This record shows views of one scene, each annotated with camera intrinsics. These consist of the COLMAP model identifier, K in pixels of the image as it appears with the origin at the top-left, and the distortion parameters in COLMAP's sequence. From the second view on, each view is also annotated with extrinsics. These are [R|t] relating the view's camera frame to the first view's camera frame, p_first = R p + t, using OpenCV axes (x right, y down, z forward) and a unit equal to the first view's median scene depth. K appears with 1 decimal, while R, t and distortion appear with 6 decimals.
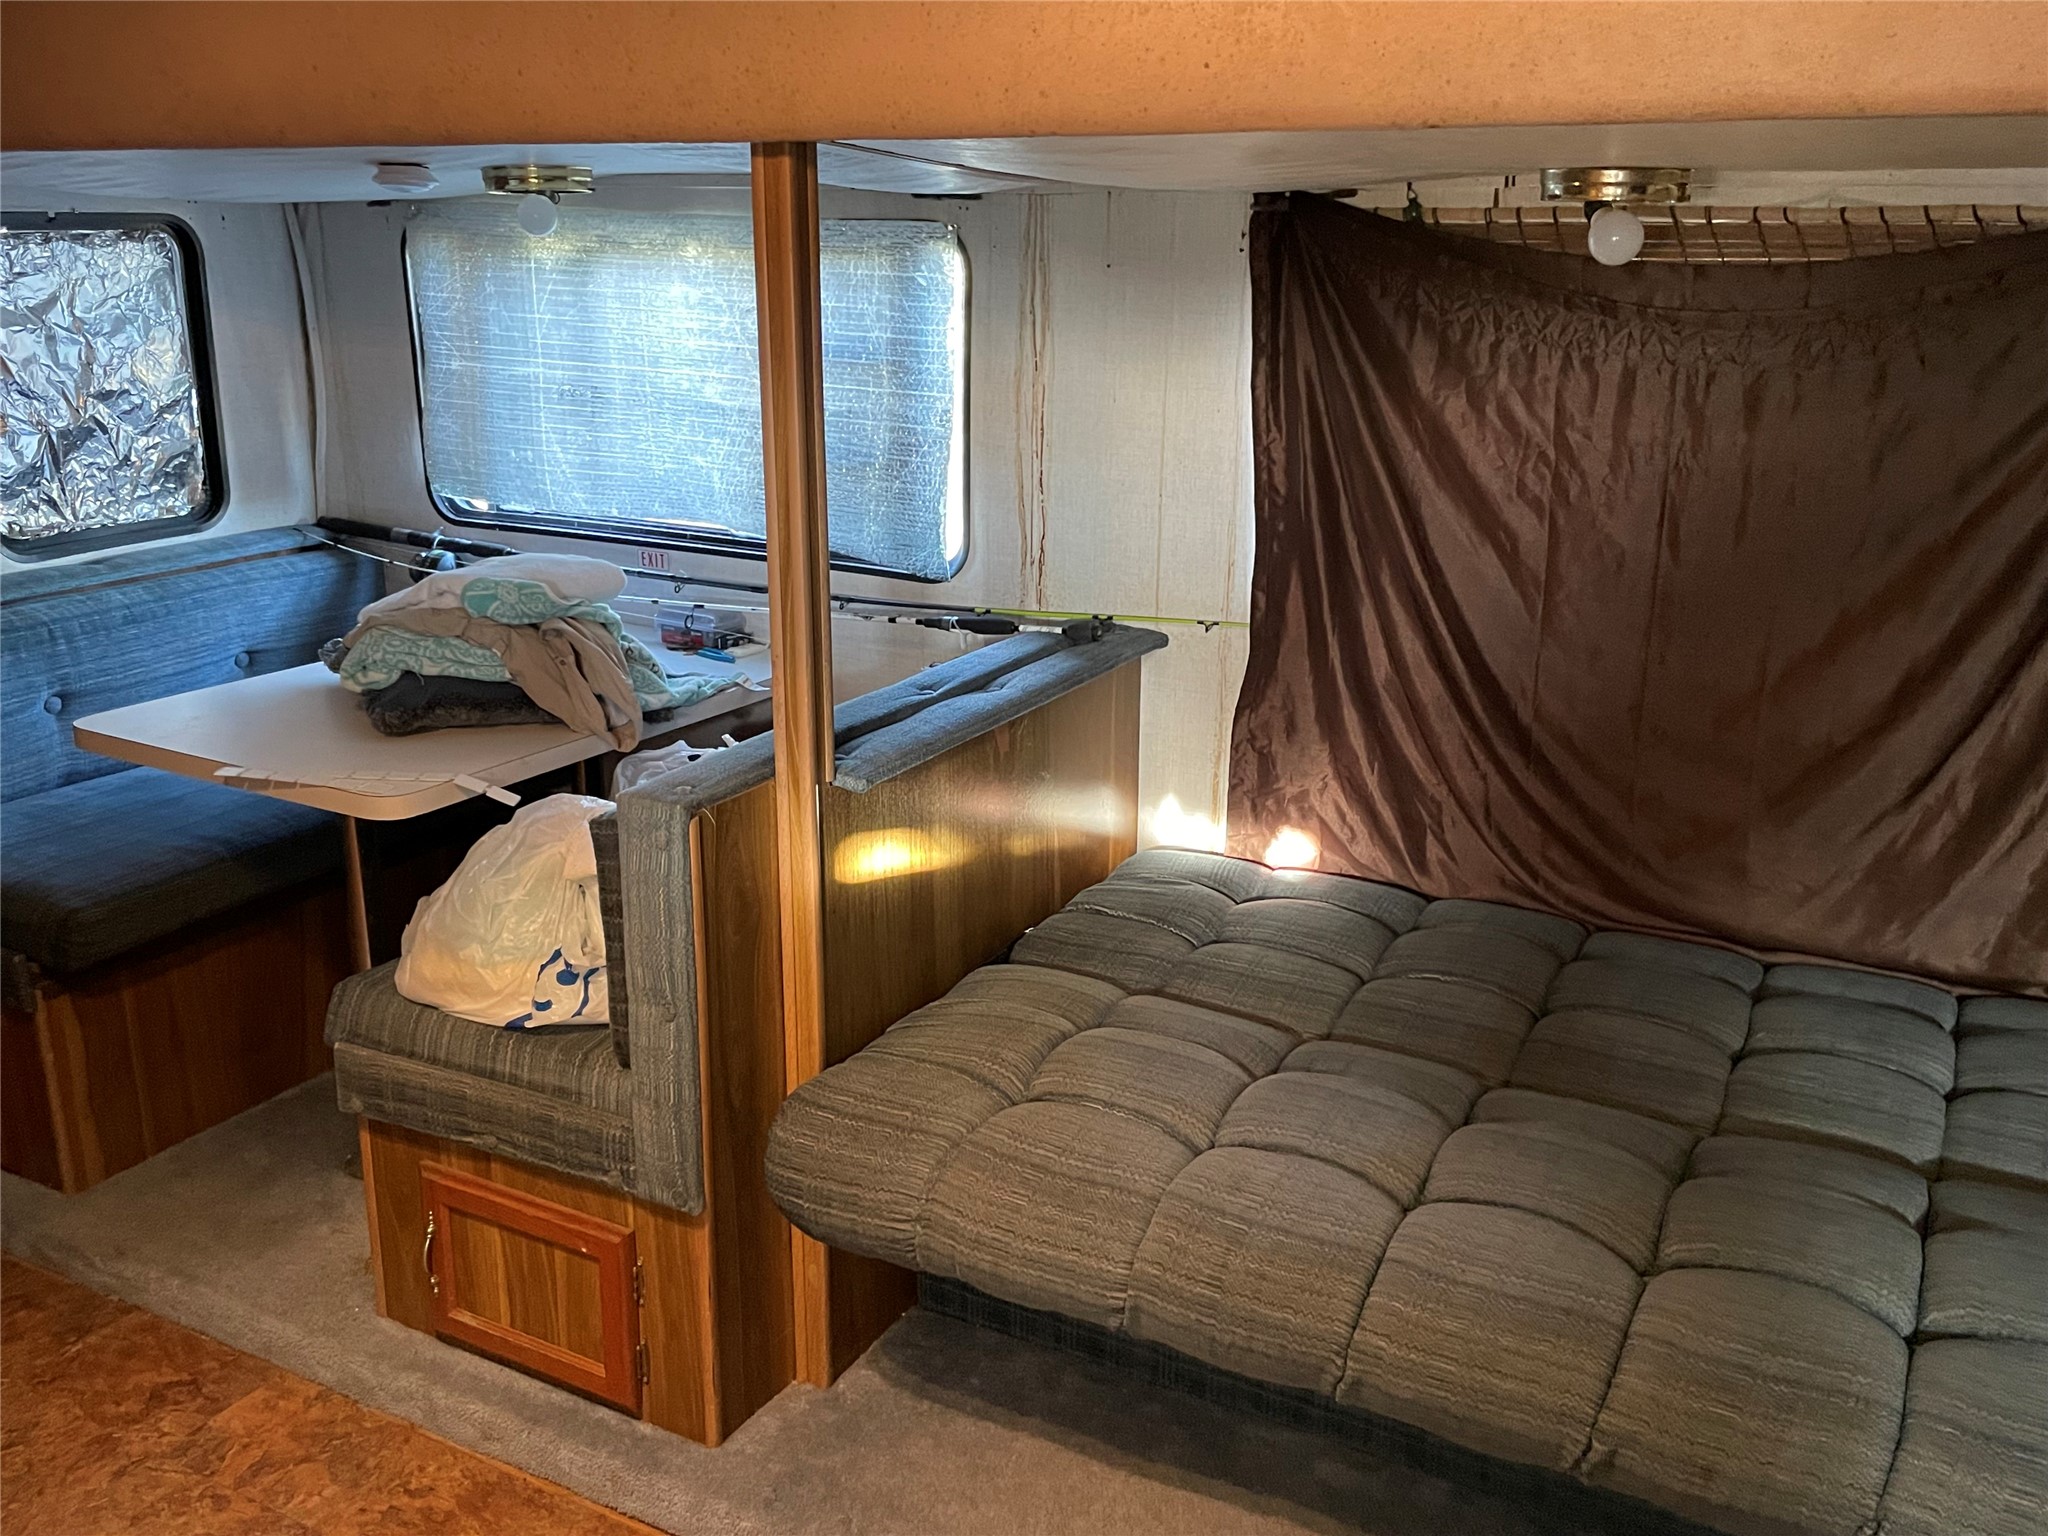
lens RADIAL K [[1755.1, 0, 1026.1], [0, 1755.1, 734.5], [0, 0, 1]] dist [0.001825, -0.009554]
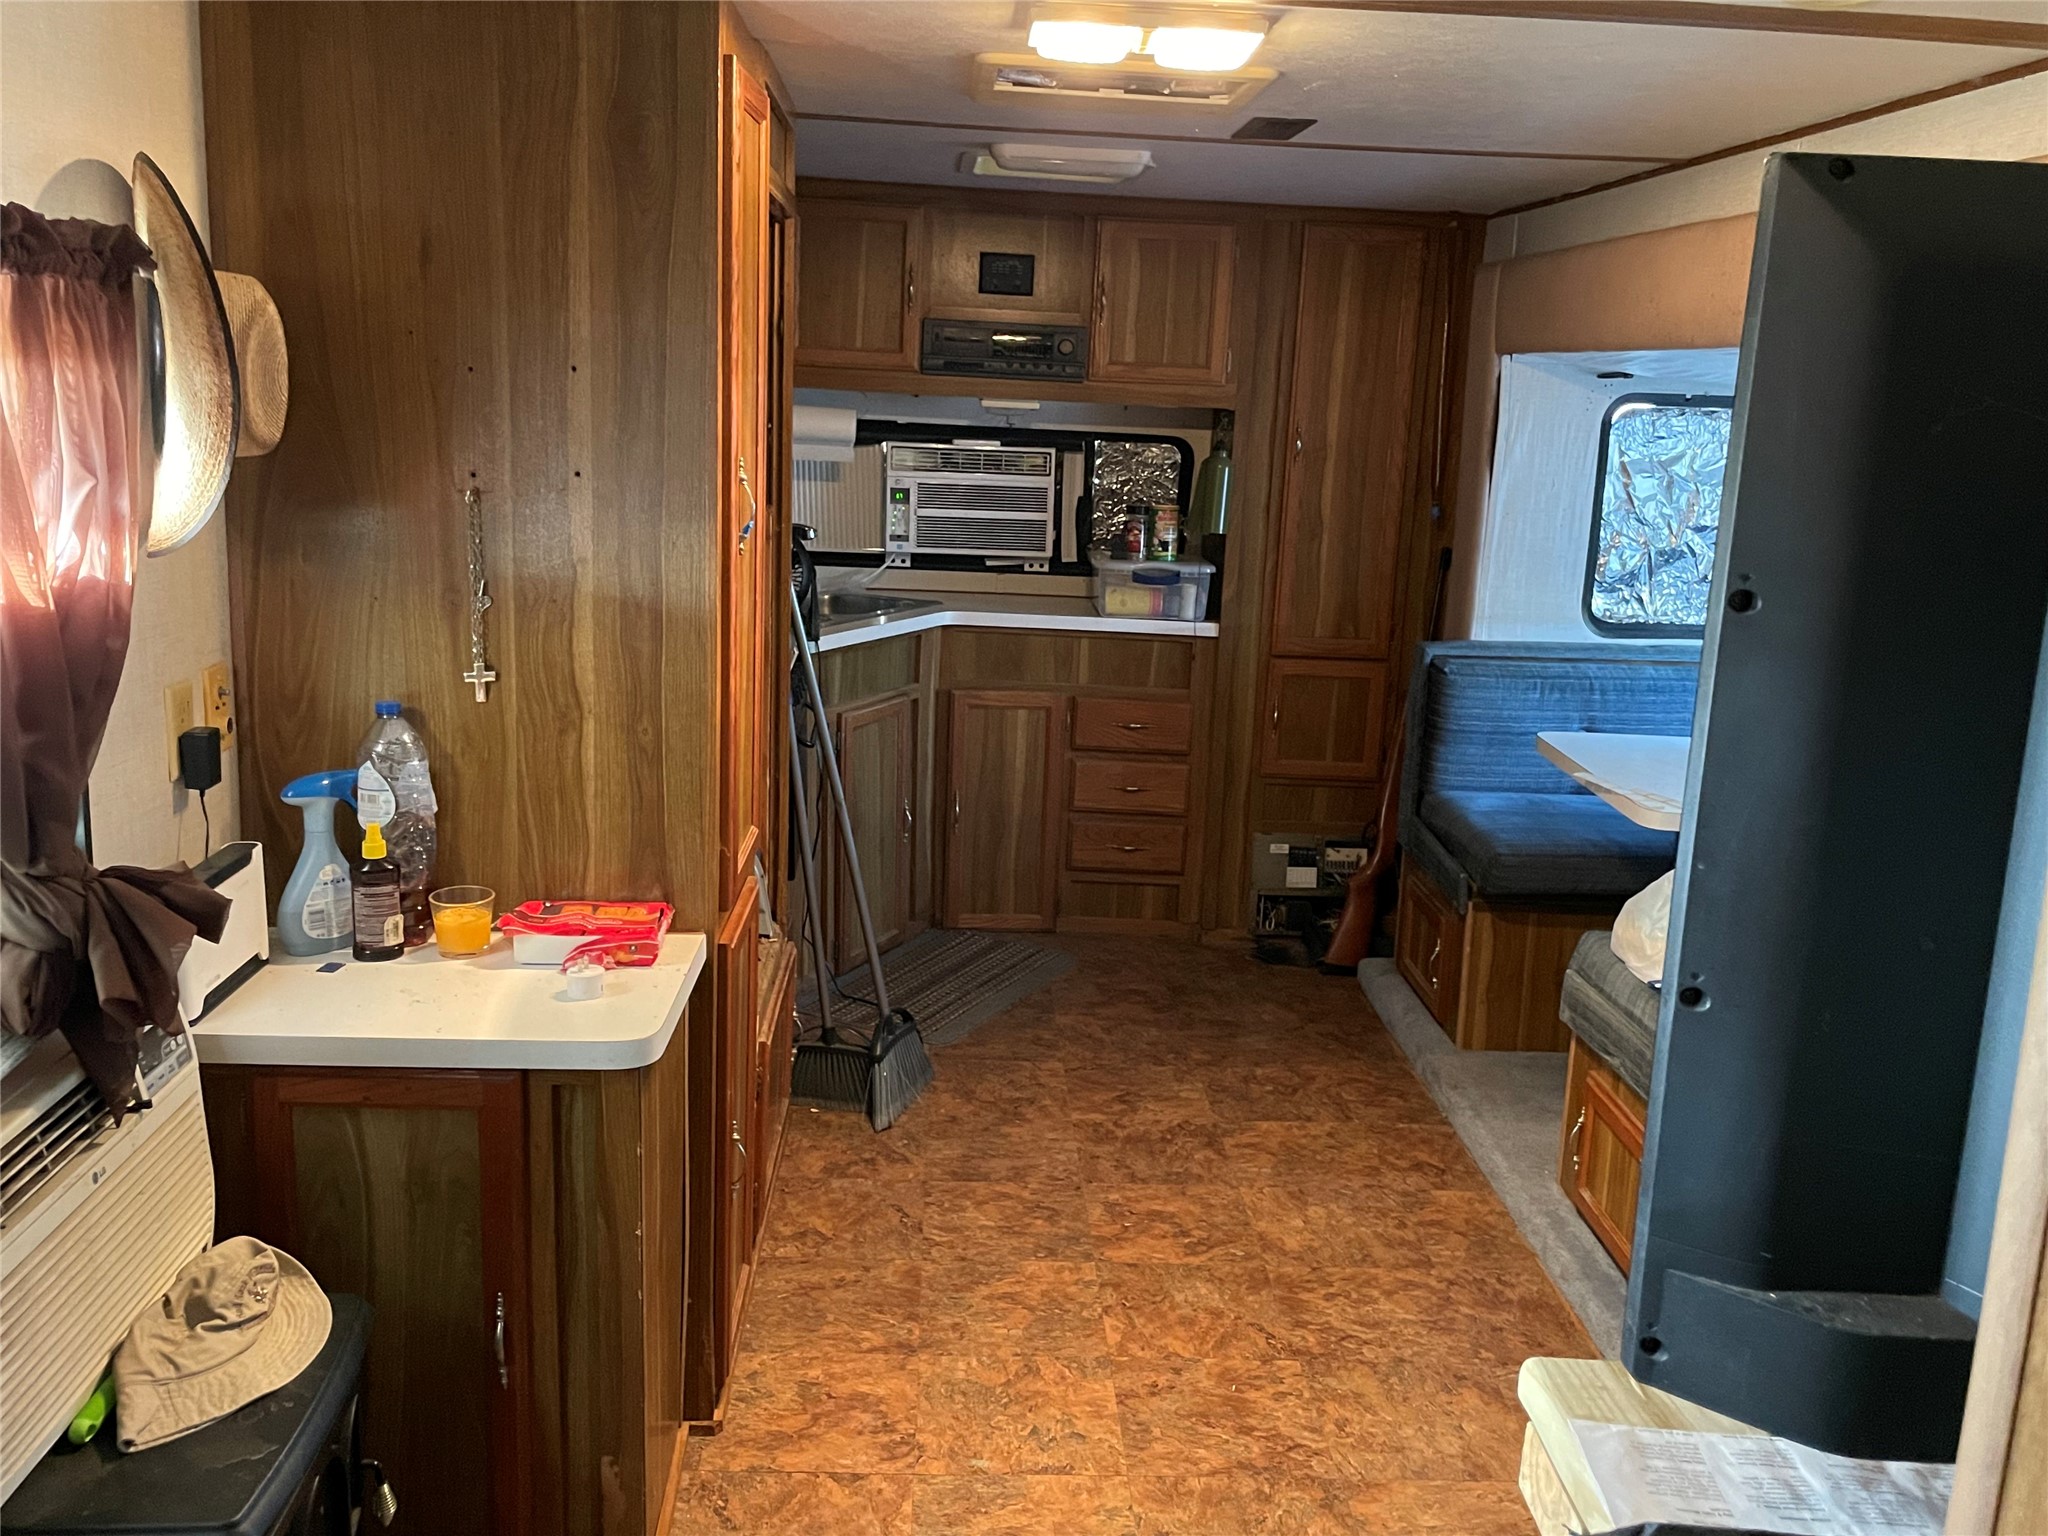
lens RADIAL K [[1755.1, 0, 1026.1], [0, 1755.1, 734.5], [0, 0, 1]] dist [0.001825, -0.009554]
pose [[0.493879, 0.182250, -0.850216, 0.496455], [-0.268119, 0.962063, 0.050479, 0.035734], [0.827161, 0.203028, 0.524008, -0.121186]]
